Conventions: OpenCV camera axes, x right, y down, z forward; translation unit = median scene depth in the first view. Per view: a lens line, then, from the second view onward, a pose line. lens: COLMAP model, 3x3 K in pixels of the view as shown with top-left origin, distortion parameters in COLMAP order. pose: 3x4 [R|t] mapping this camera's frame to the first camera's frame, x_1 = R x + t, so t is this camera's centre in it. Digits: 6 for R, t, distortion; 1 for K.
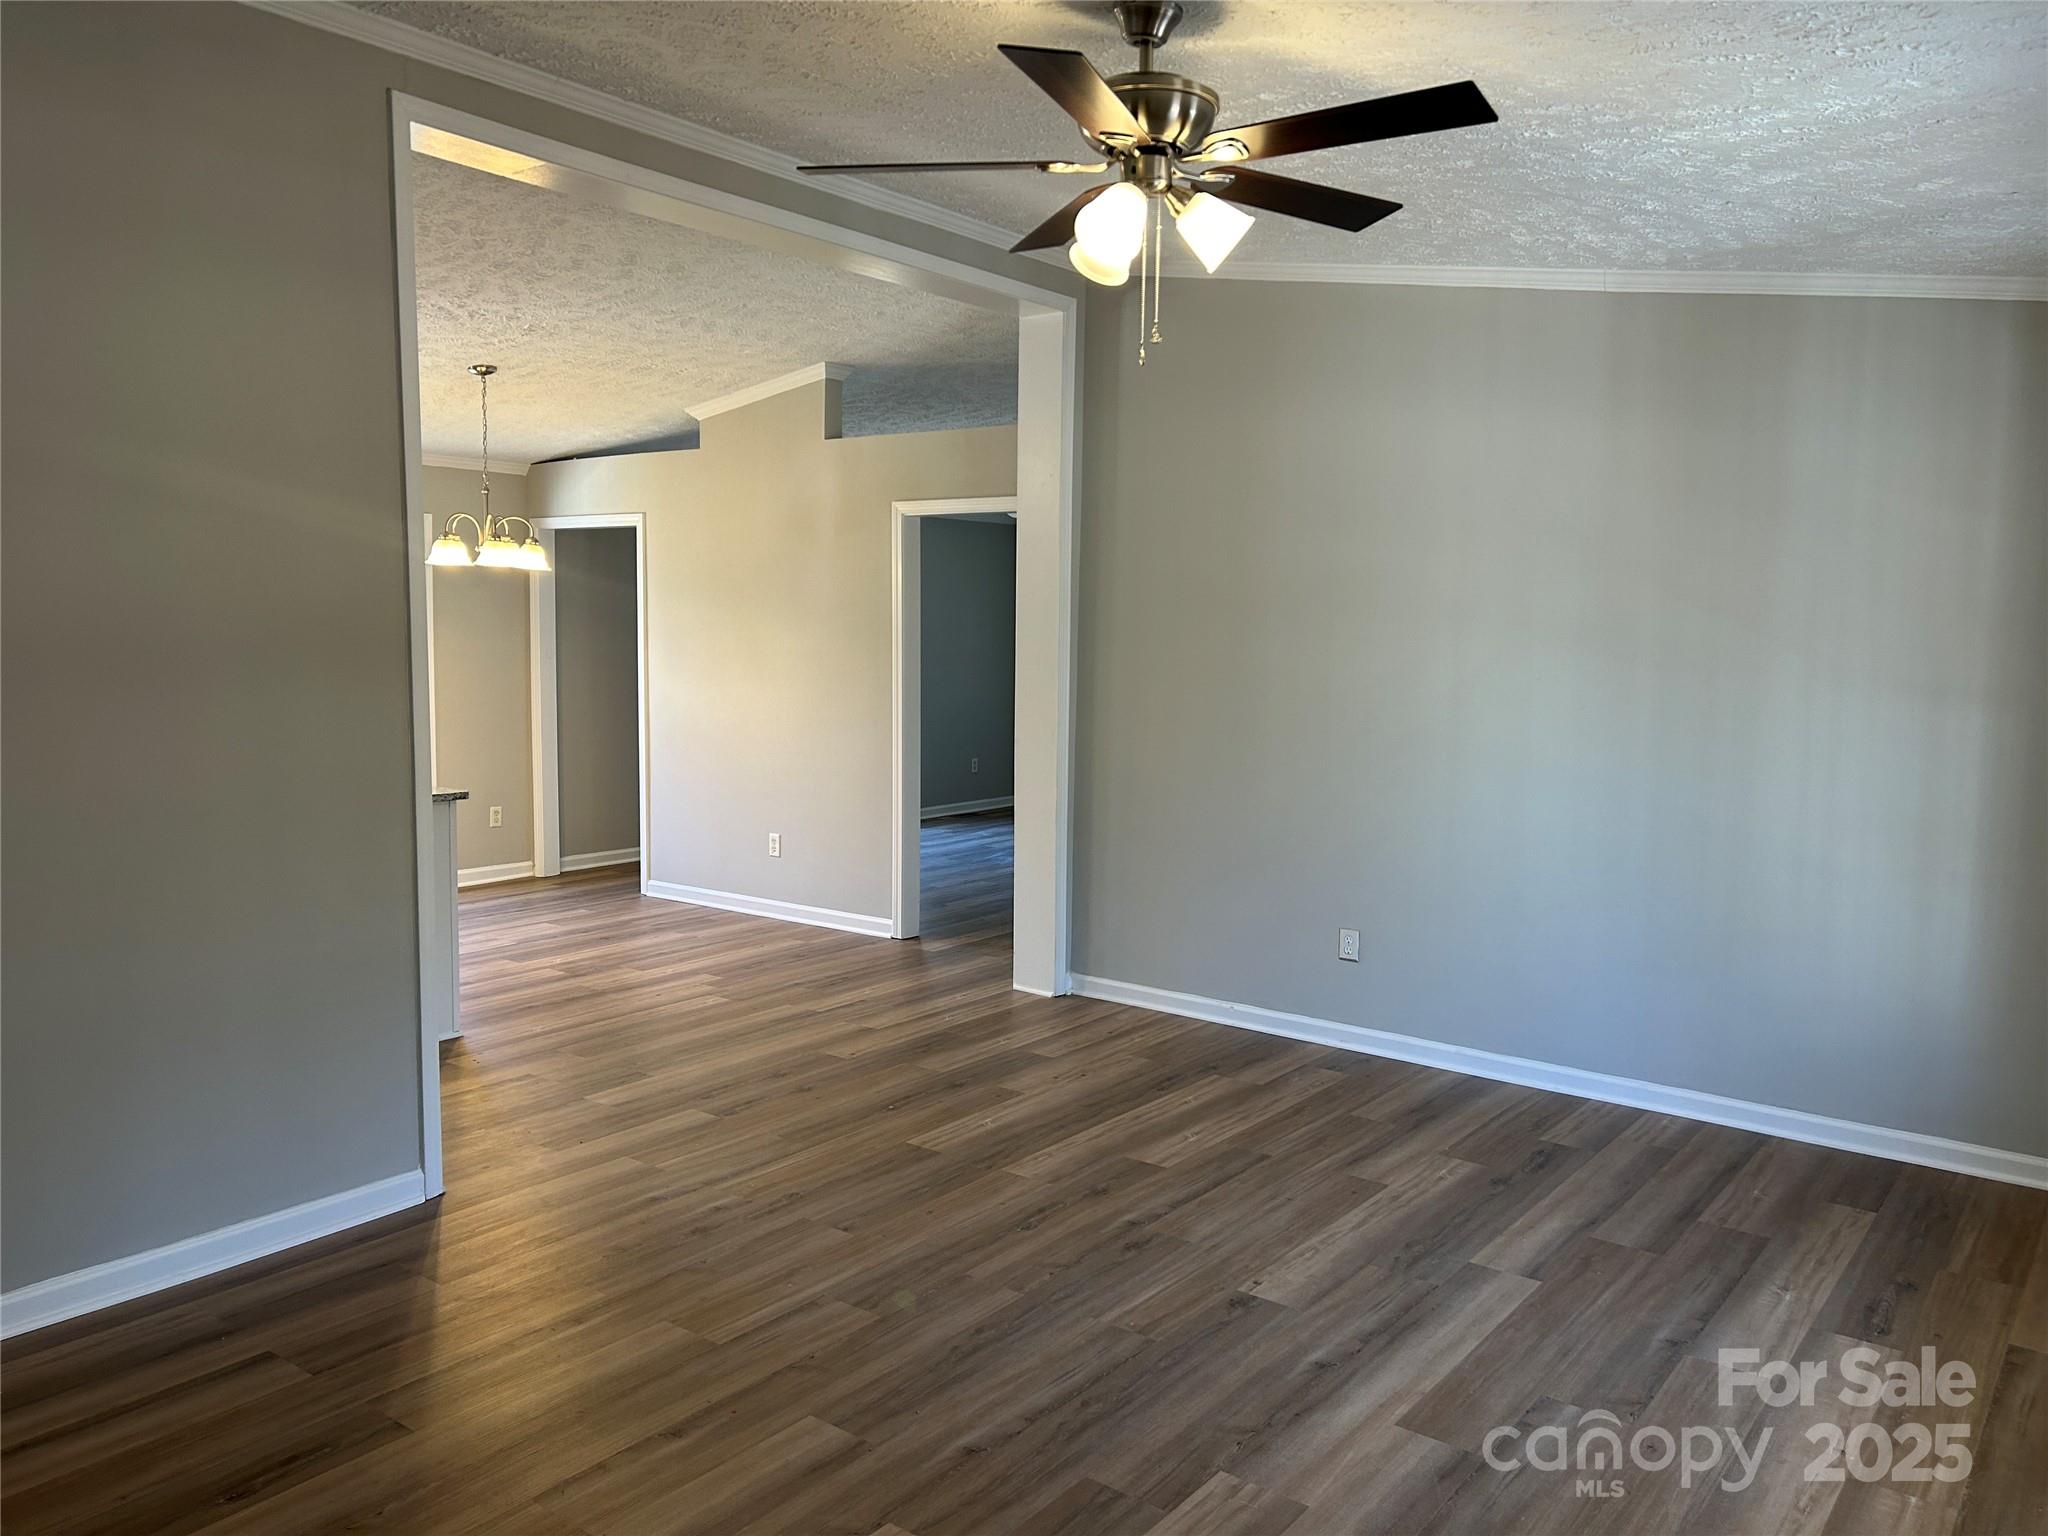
lens RADIAL K [[1544.6, 0, 1004.2], [0, 1544.6, 775.6], [0, 0, 1]] dist [0.078277, -0.088715]
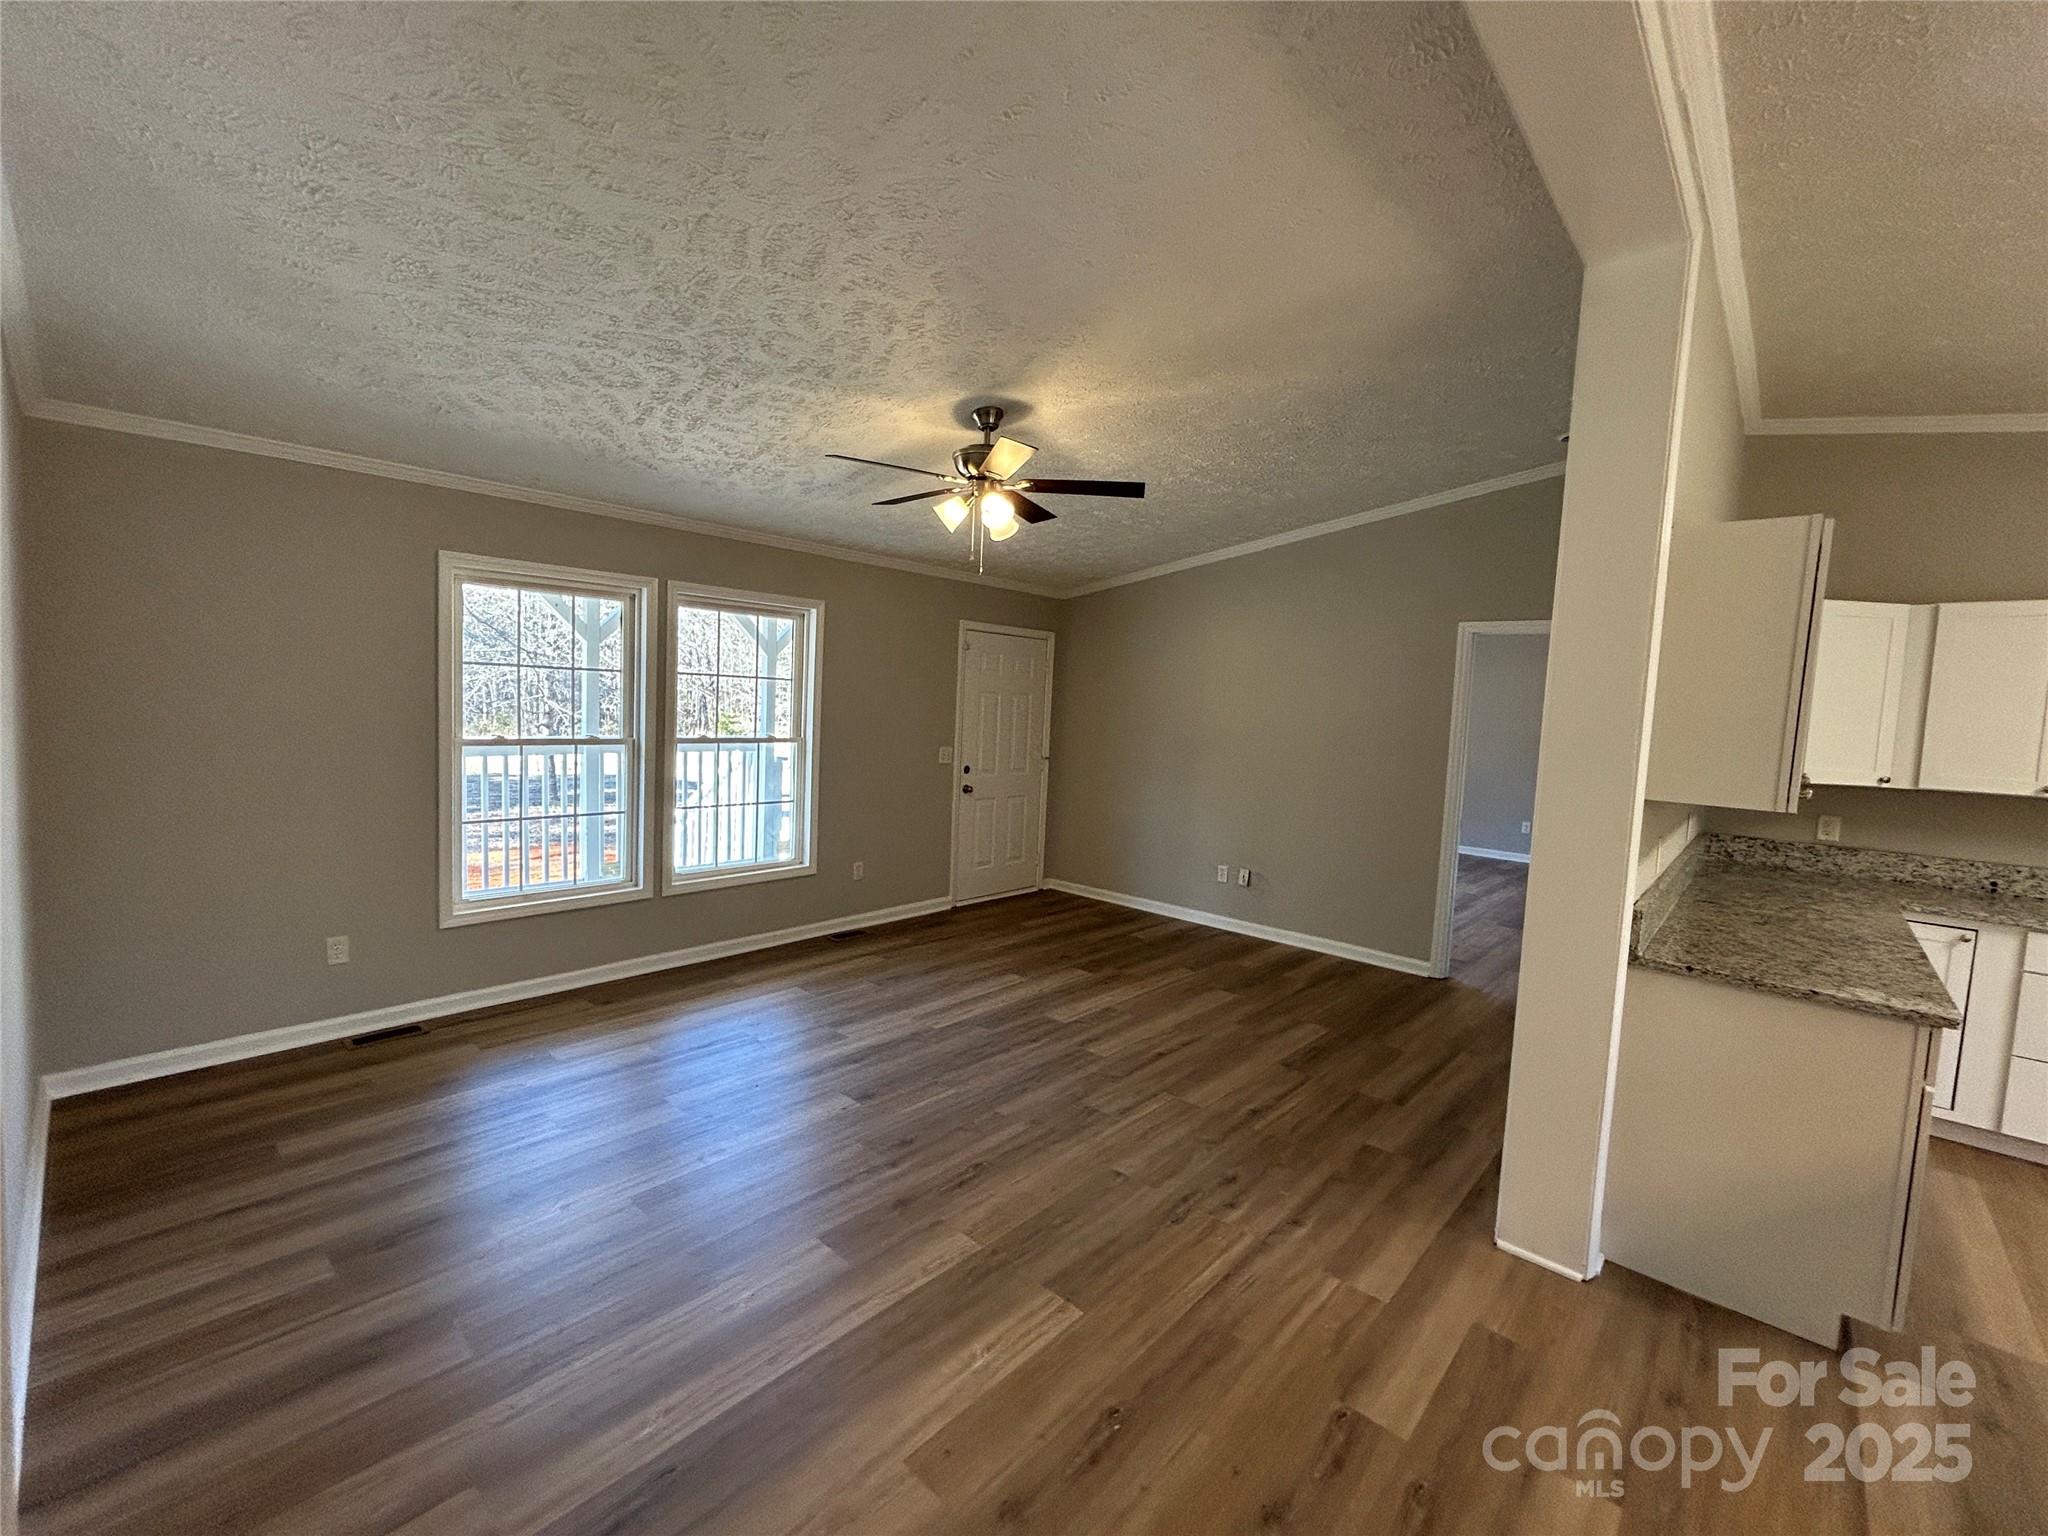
lens RADIAL K [[857.1, 0, 1017.5], [0, 857.1, 764.8], [0, 0, 1]] dist [0.000464, 0.001176]
pose [[-0.995133, -0.061468, 0.077024, -0.049121], [-0.046843, 0.982724, 0.179049, -0.154474], [-0.086699, 0.174570, -0.980820, 1.538776]]
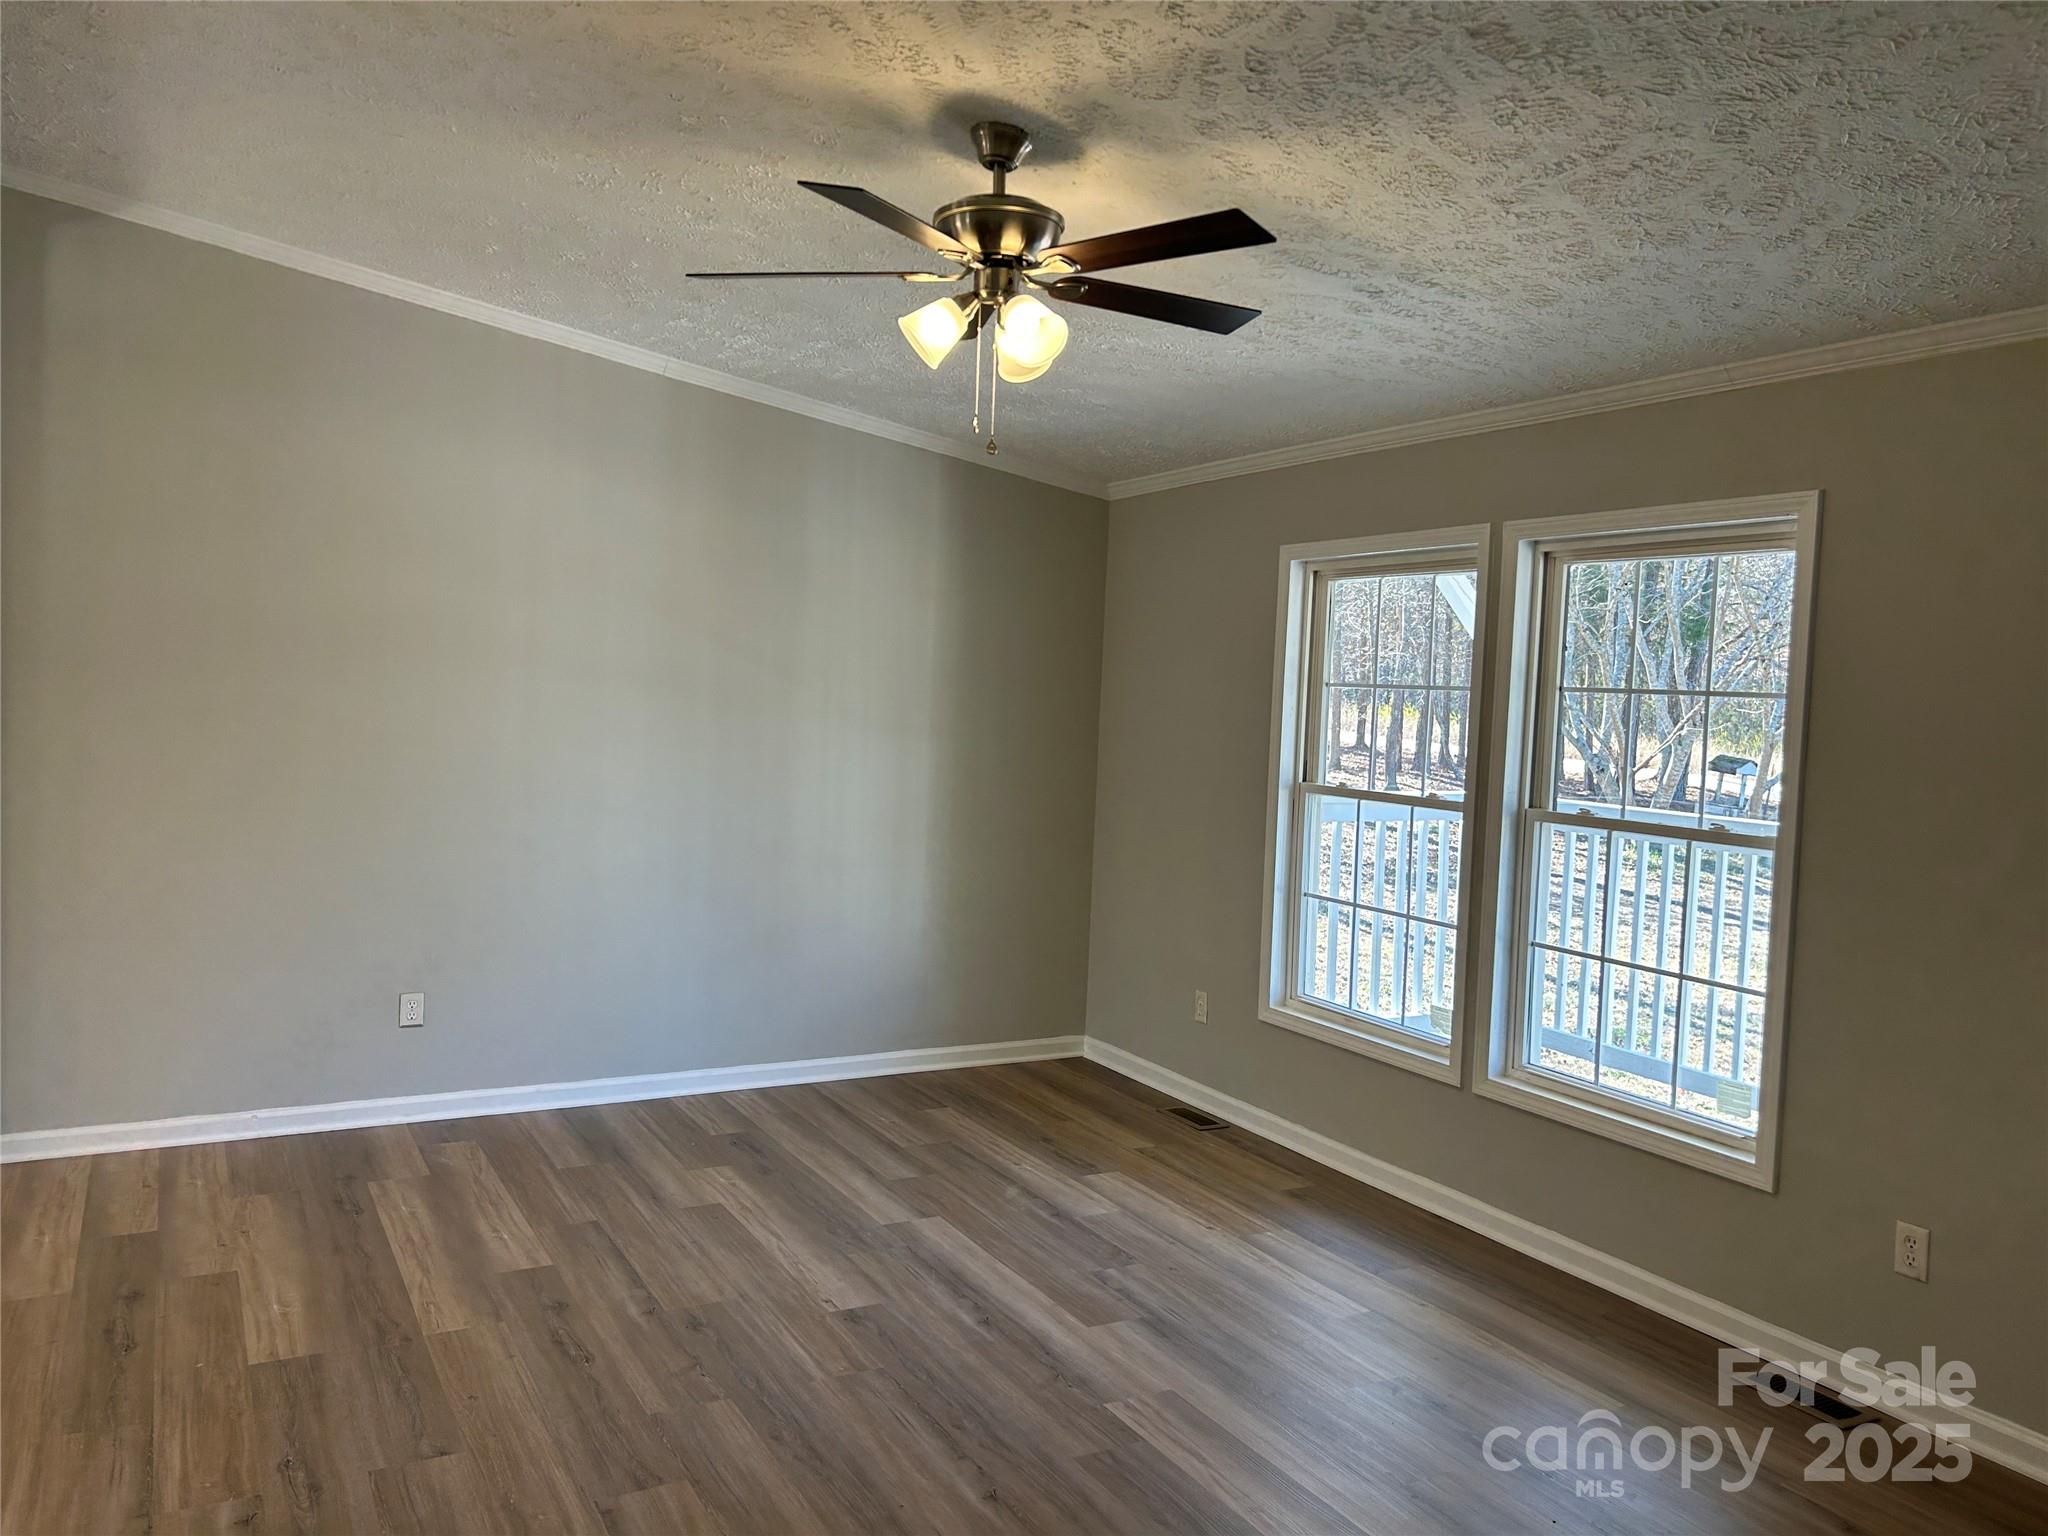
lens RADIAL K [[1544.6, 0, 1004.2], [0, 1544.6, 775.6], [0, 0, 1]] dist [0.078277, -0.088715]
pose [[0.411971, -0.053992, 0.909596, -0.638129], [0.065776, 0.997401, 0.029413, -0.047874], [-0.908820, 0.047712, 0.414452, 0.376298]]
